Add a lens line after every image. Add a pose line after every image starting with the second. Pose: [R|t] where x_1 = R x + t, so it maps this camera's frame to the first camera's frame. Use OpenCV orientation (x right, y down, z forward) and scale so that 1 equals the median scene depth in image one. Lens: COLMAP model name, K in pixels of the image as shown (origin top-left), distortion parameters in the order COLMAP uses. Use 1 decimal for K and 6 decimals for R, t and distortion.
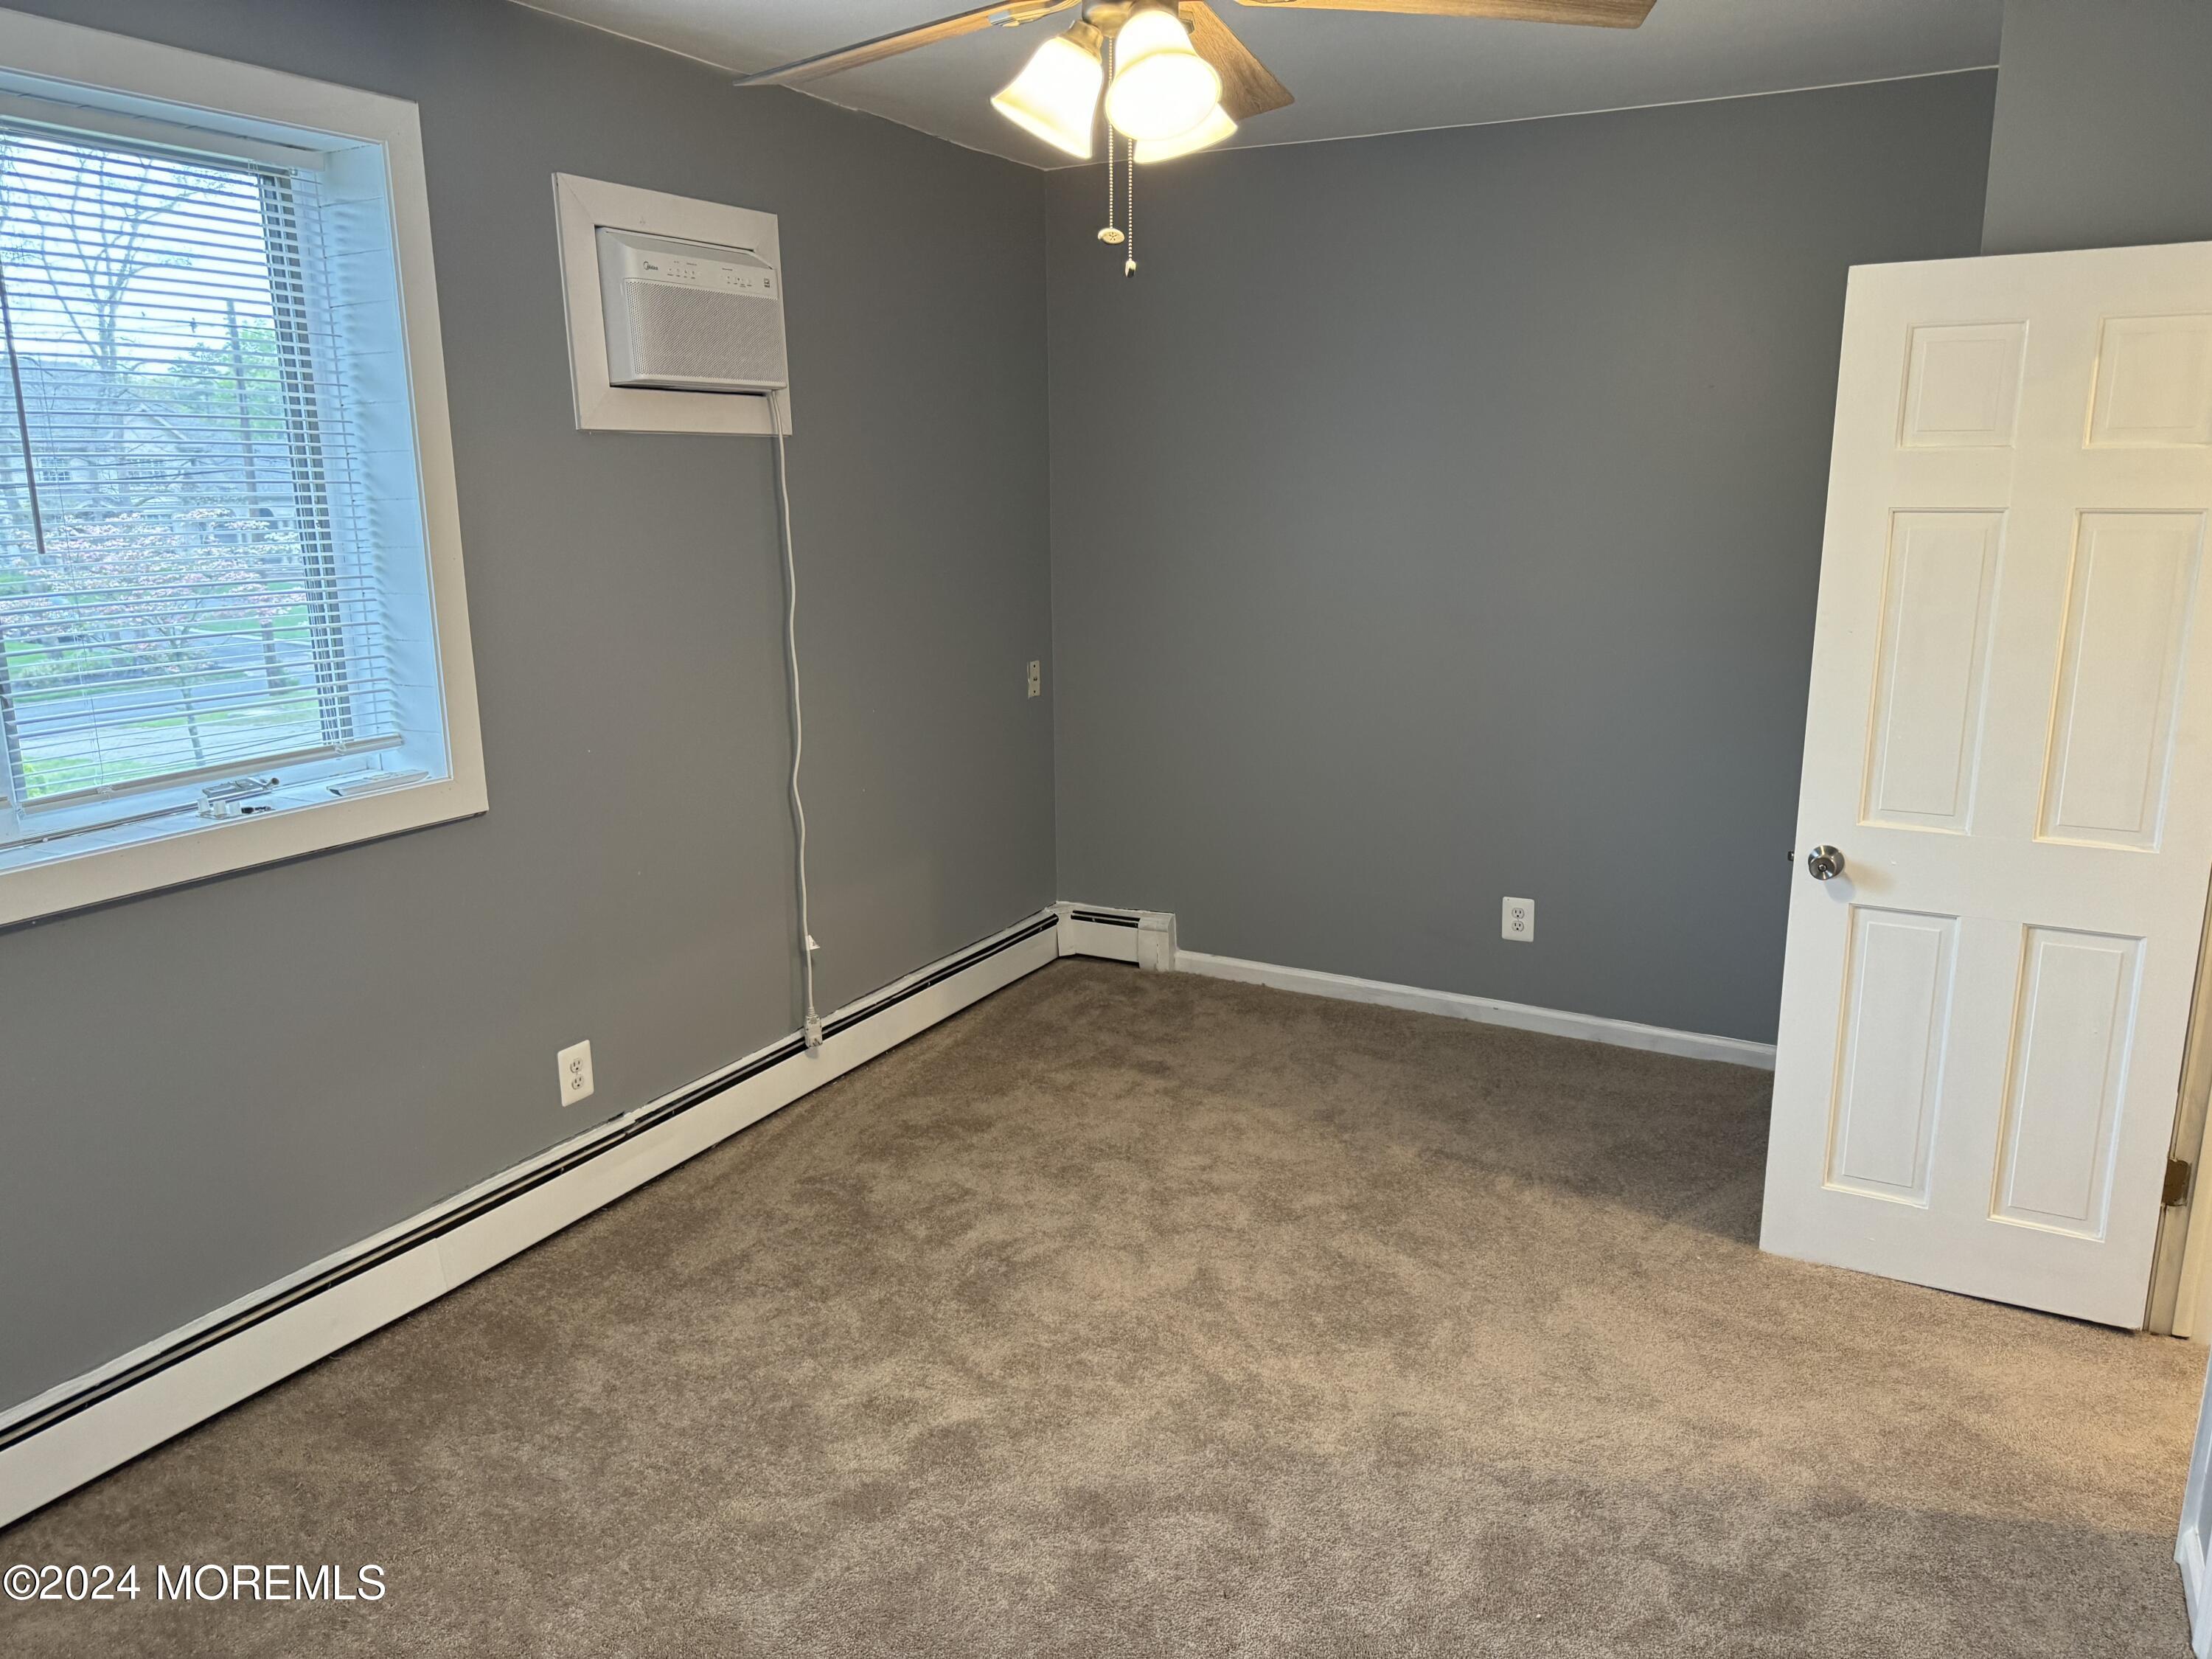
lens RADIAL K [[1582.5, 0, 1126.3], [0, 1582.5, 815.5], [0, 0, 1]] dist [0.063258, -0.051792]
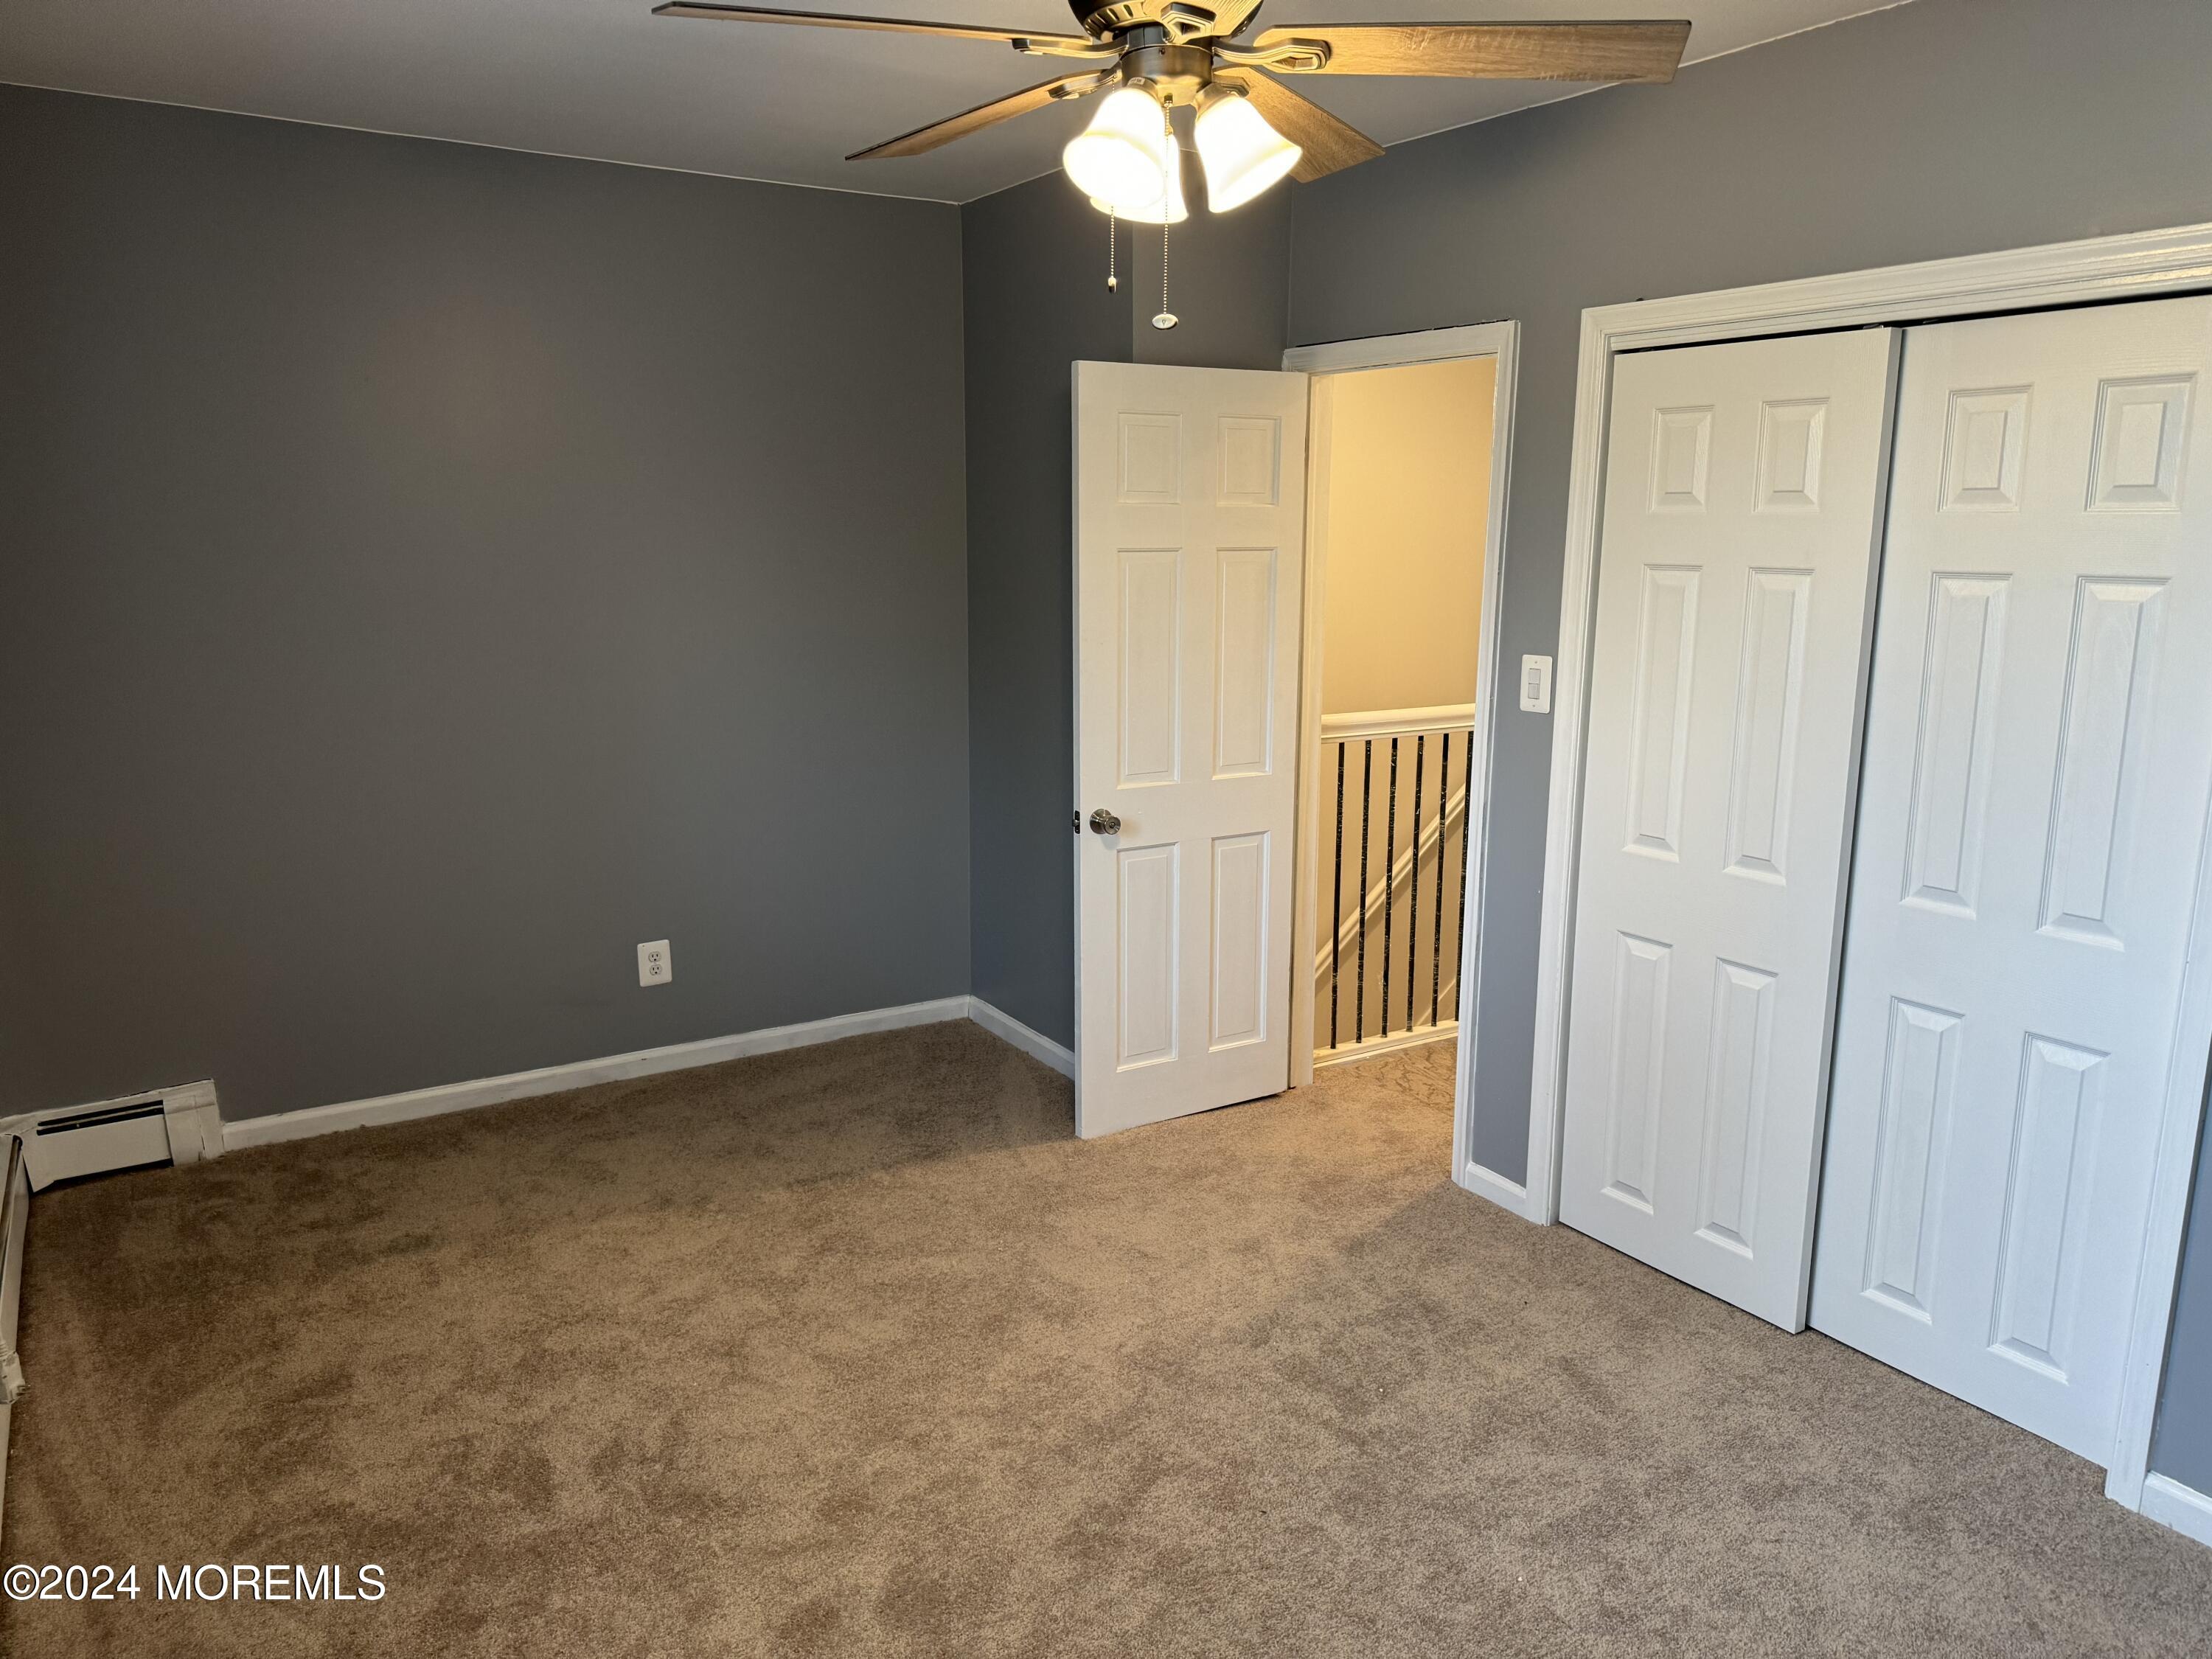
lens RADIAL K [[1582.5, 0, 1126.8], [0, 1582.5, 819.8], [0, 0, 1]] dist [0.063258, -0.051792]
pose [[0.482911, -0.161114, 0.860721, -0.540461], [0.179471, 0.980273, 0.082799, -0.061933], [-0.857081, 0.114490, 0.502299, 0.285115]]
